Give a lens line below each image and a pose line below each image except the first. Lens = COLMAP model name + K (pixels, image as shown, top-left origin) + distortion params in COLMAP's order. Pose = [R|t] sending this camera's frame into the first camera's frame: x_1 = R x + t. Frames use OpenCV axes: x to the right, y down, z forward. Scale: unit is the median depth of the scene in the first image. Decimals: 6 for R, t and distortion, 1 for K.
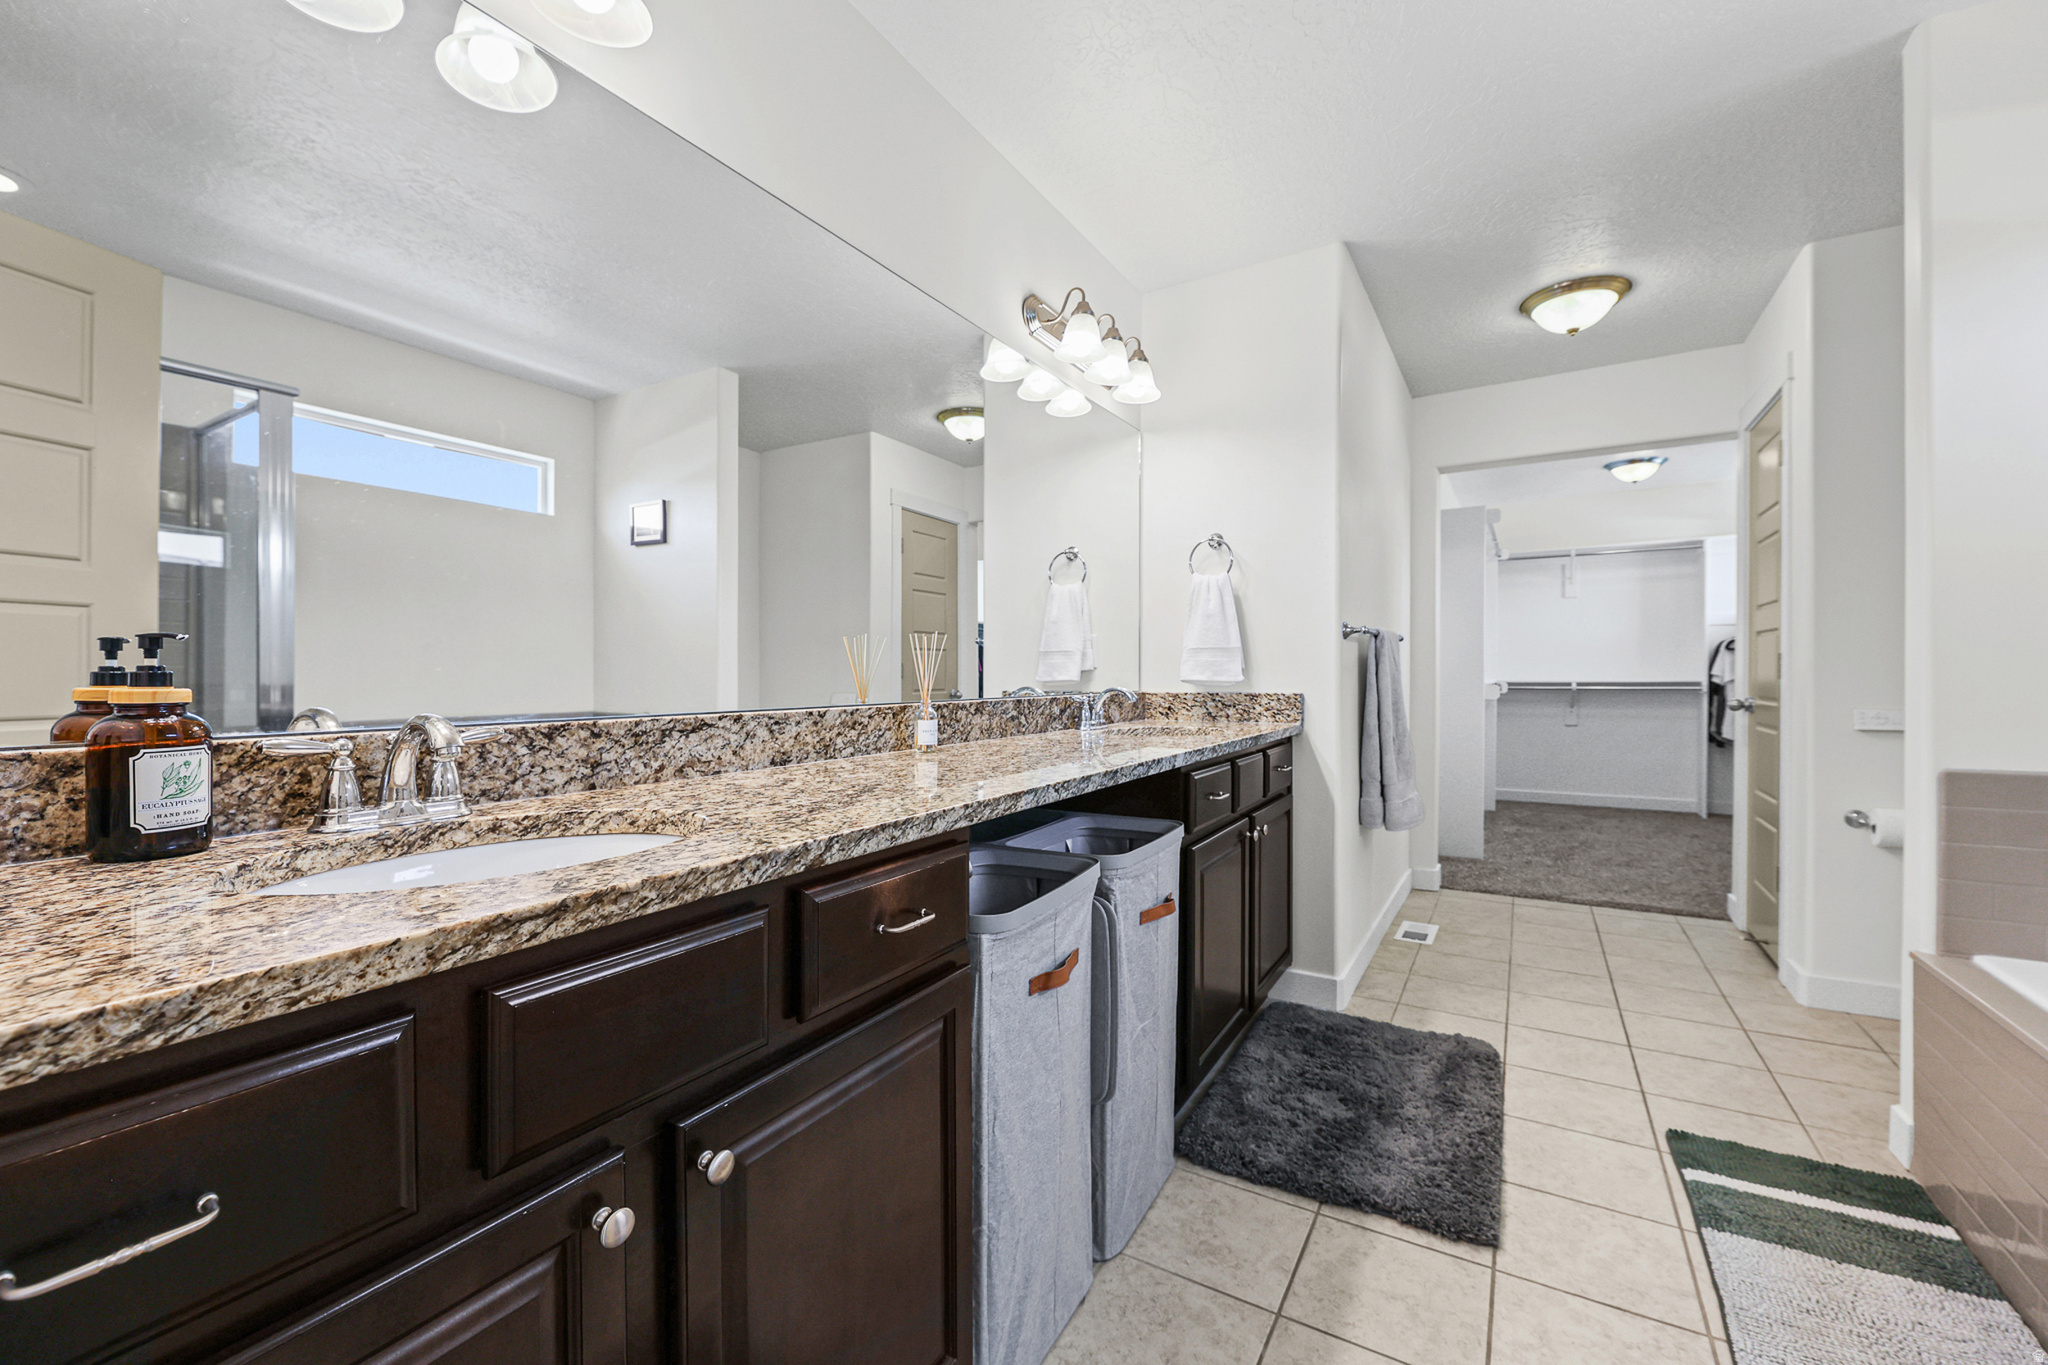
lens RADIAL K [[833.3, 0, 1024.0], [0, 833.3, 682.5], [0, 0, 1]] dist [-0.001440, -0.000239]
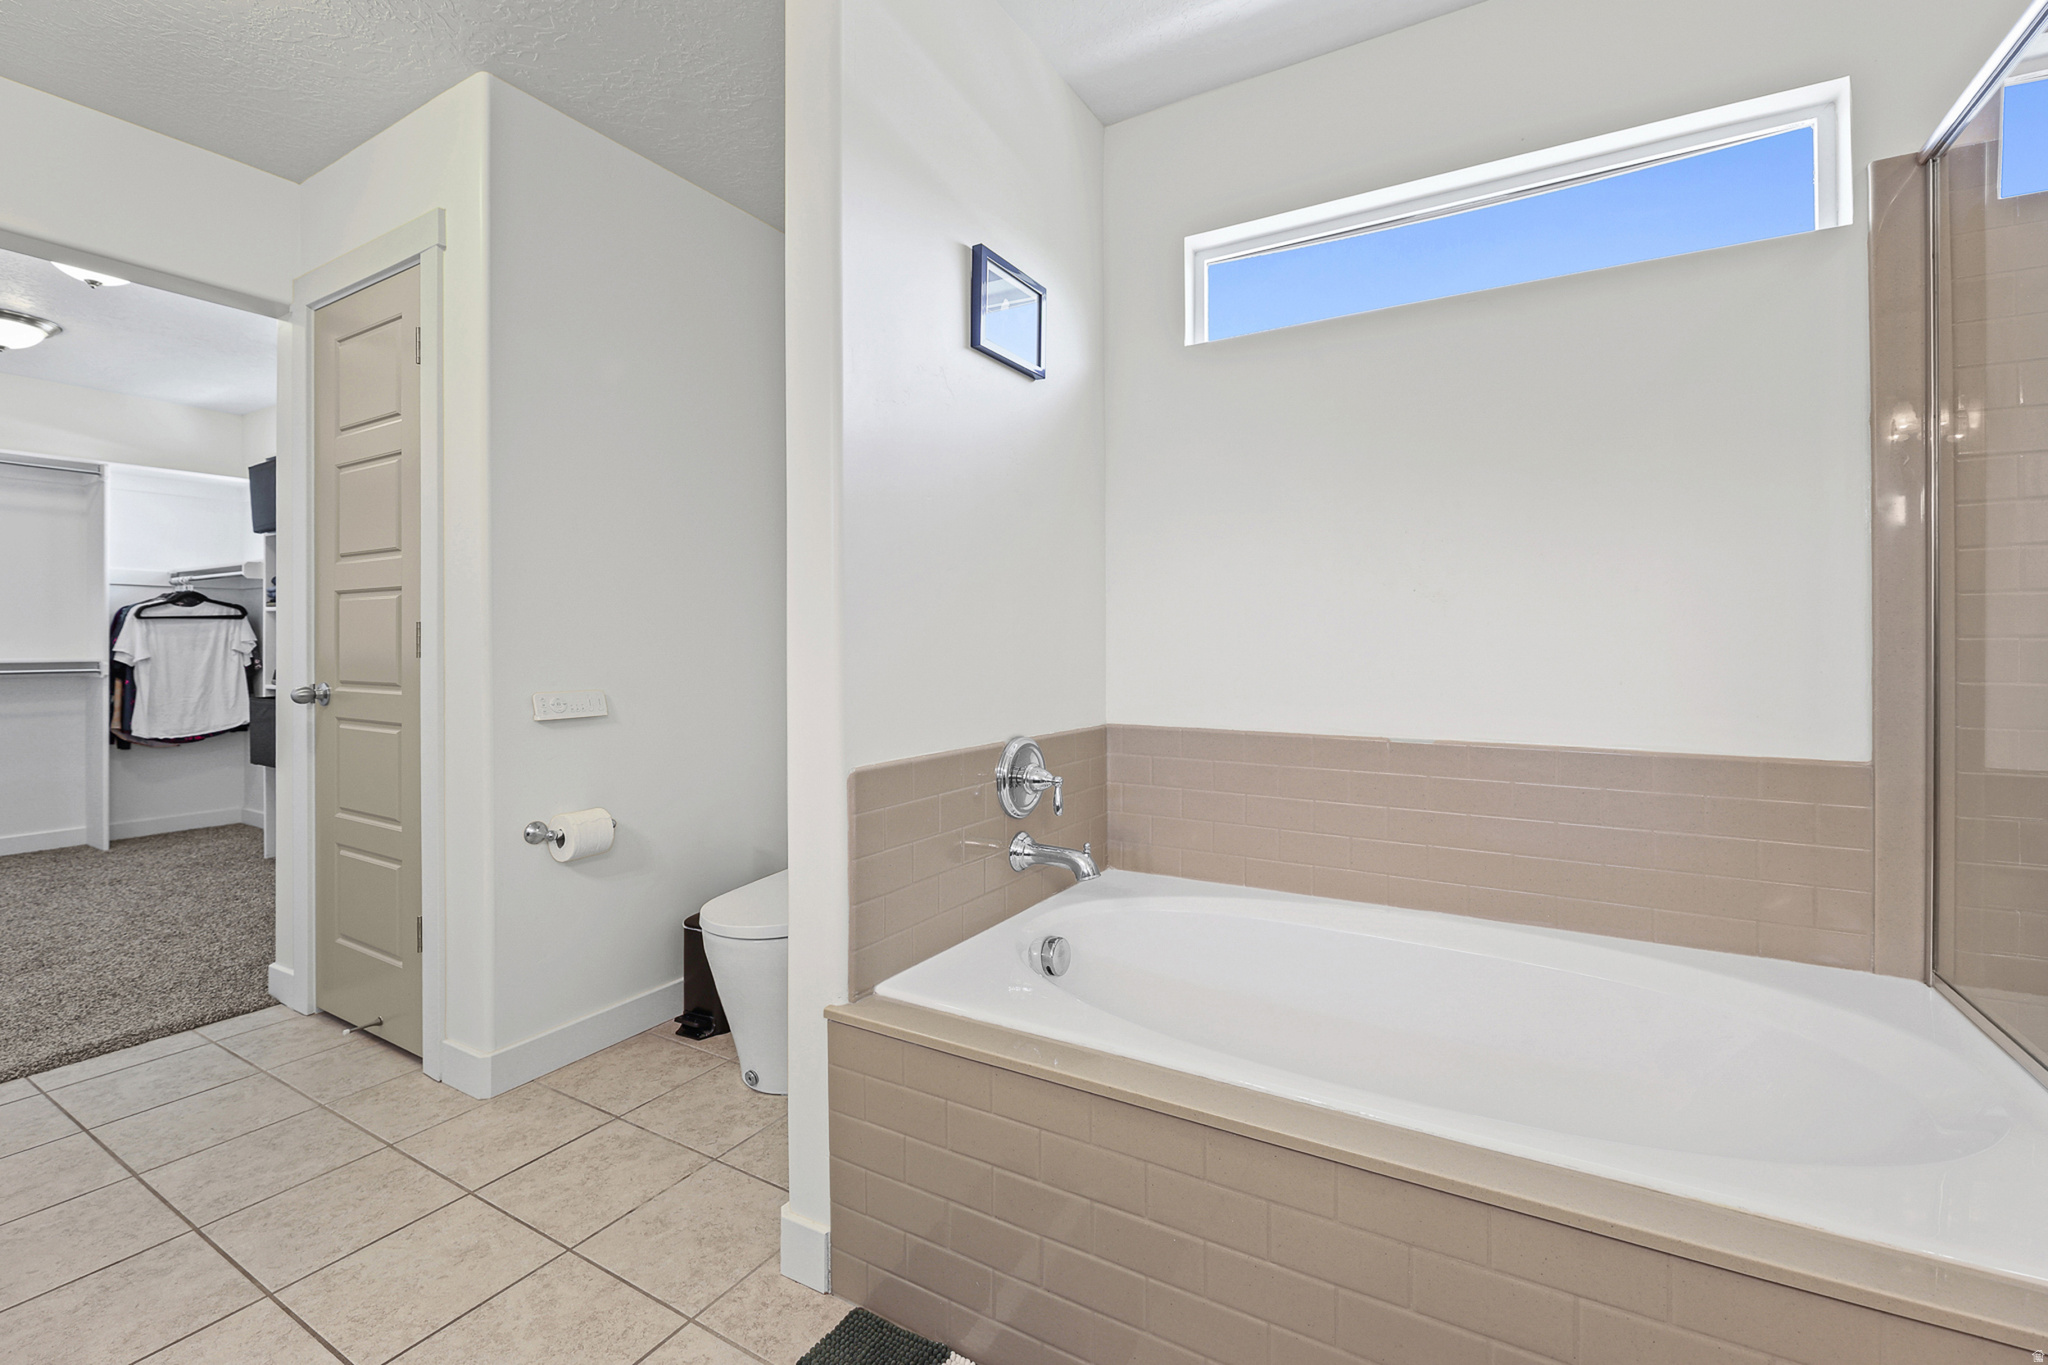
lens RADIAL K [[852.2, 0, 1087.2], [0, 852.2, 650.5], [0, 0, 1]] dist [-0.001717, -0.000446]
pose [[-0.026971, 0.000856, 0.999636, 0.121764], [0.009769, 0.999952, -0.000593, -0.003582], [-0.999588, 0.009749, -0.026978, 0.354249]]
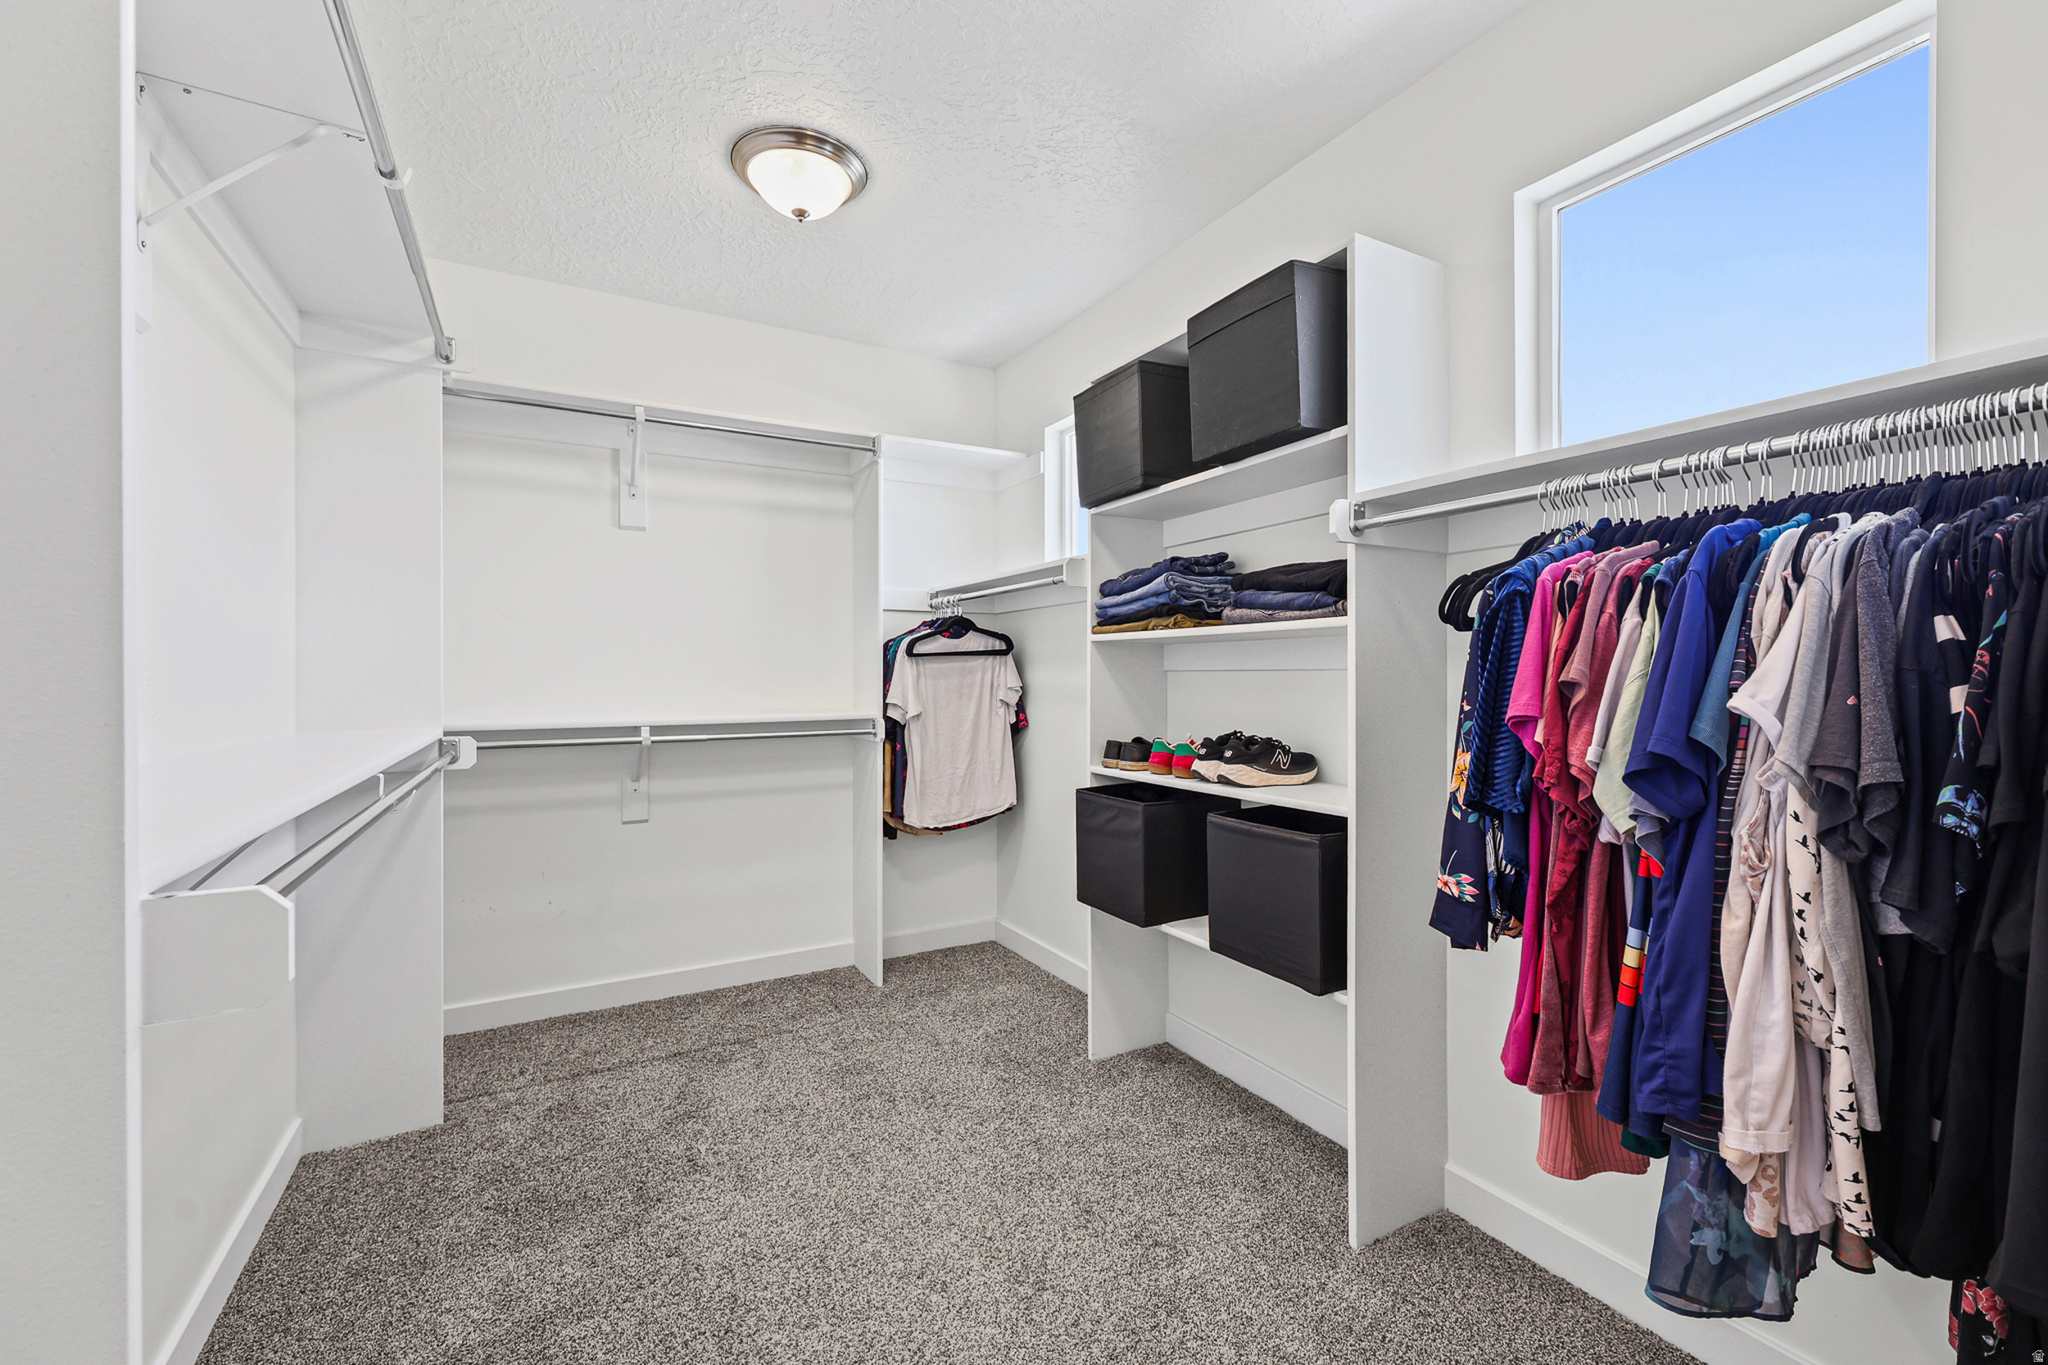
lens RADIAL K [[833.3, 0, 1024.0], [0, 833.3, 682.5], [0, 0, 1]] dist [-0.001440, -0.000239]
pose [[0.497430, -0.002273, 0.867501, 0.899168], [0.007692, 0.999969, -0.001791, -0.045007], [-0.867470, 0.007564, 0.497432, 1.430698]]
